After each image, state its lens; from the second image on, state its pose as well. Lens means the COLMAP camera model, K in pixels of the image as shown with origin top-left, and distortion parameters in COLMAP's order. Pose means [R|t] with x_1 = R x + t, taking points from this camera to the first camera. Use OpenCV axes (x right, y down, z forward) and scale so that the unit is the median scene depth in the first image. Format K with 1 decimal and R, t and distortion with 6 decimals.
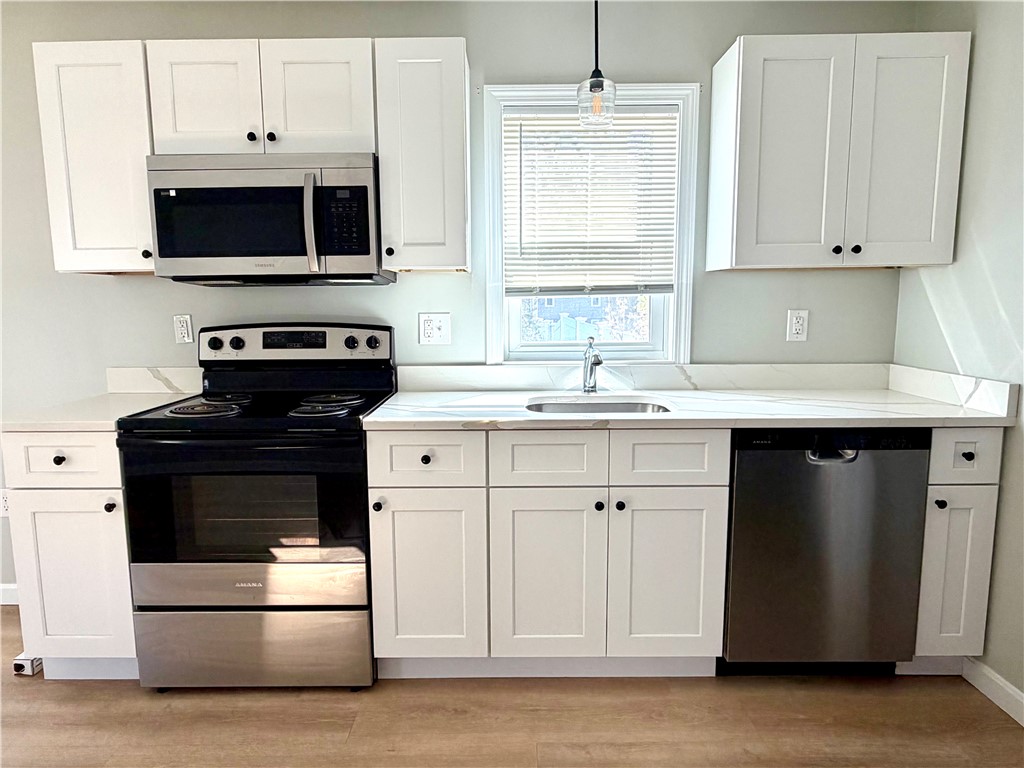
lens RADIAL K [[646.2, 0, 502.7], [0, 646.2, 386.2], [0, 0, 1]] dist [0.000452, -0.000761]
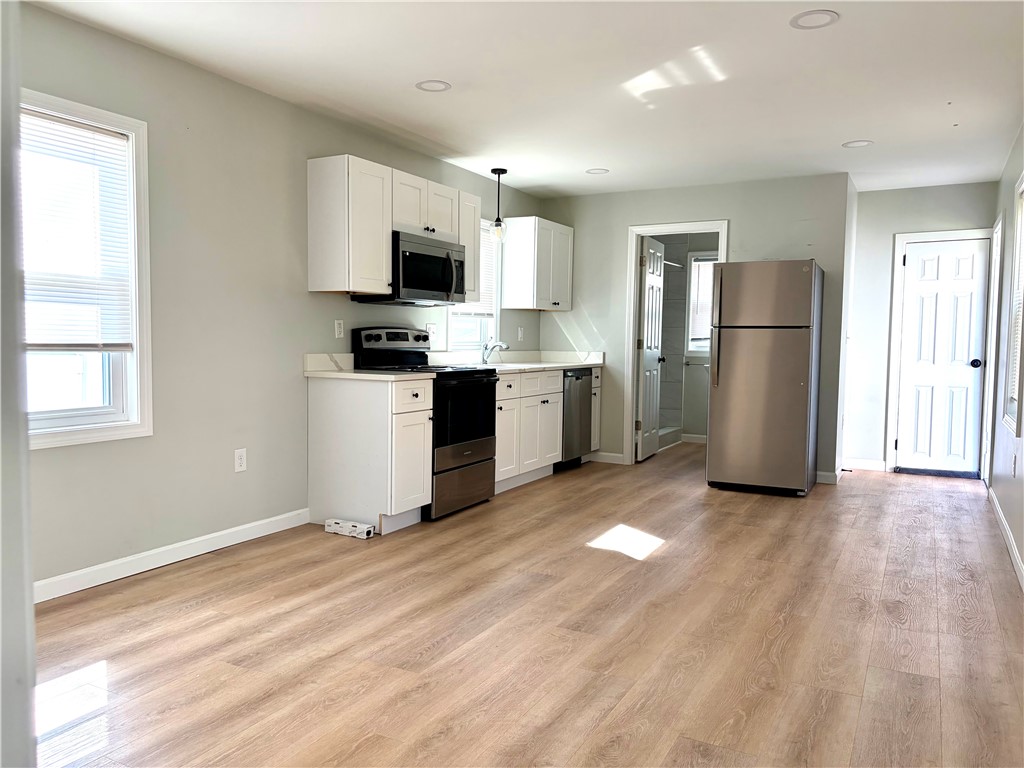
lens RADIAL K [[768.1, 0, 512.0], [0, 768.1, 384.0], [0, 0, 1]] dist [0.058697, -0.126140]
pose [[0.467805, -0.038532, 0.882991, -2.235169], [0.102185, 0.994707, -0.010730, 0.121113], [-0.877905, 0.095249, 0.469267, -0.251868]]
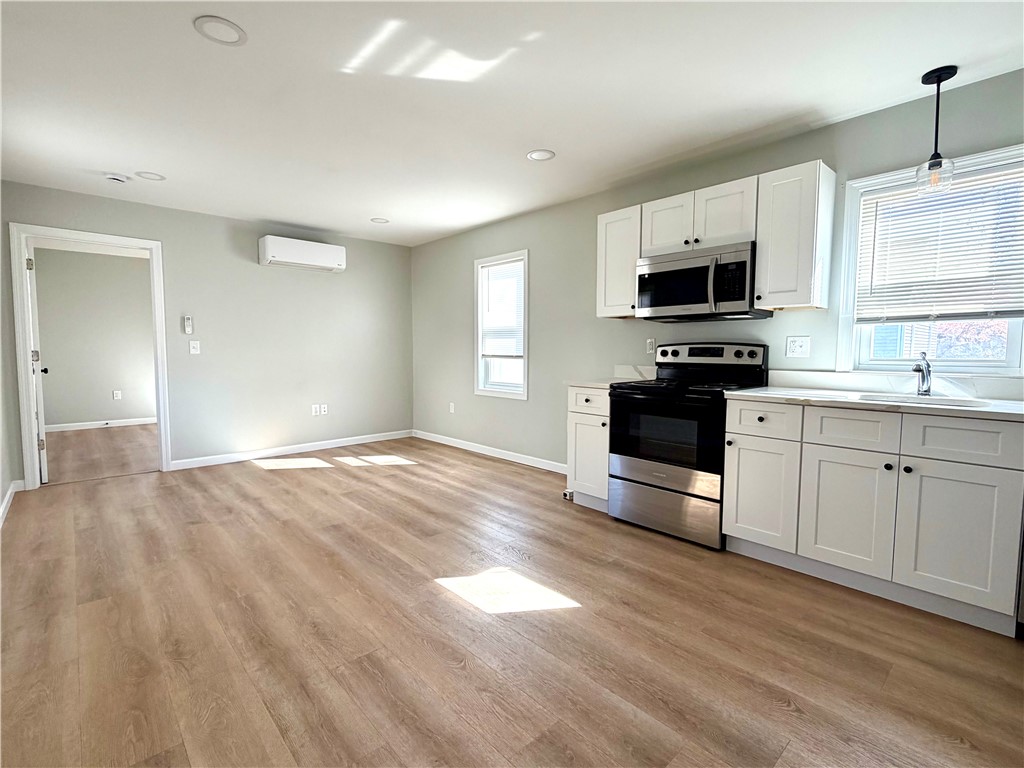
lens RADIAL K [[482.0, 0, 512.0], [0, 482.0, 384.0], [0, 0, 1]] dist [0.004659, 0.000193]
pose [[0.678890, 0.064053, -0.731441, 0.314941], [-0.103696, 0.994567, -0.009151, 0.090252], [0.726881, 0.082060, 0.681844, -0.293200]]
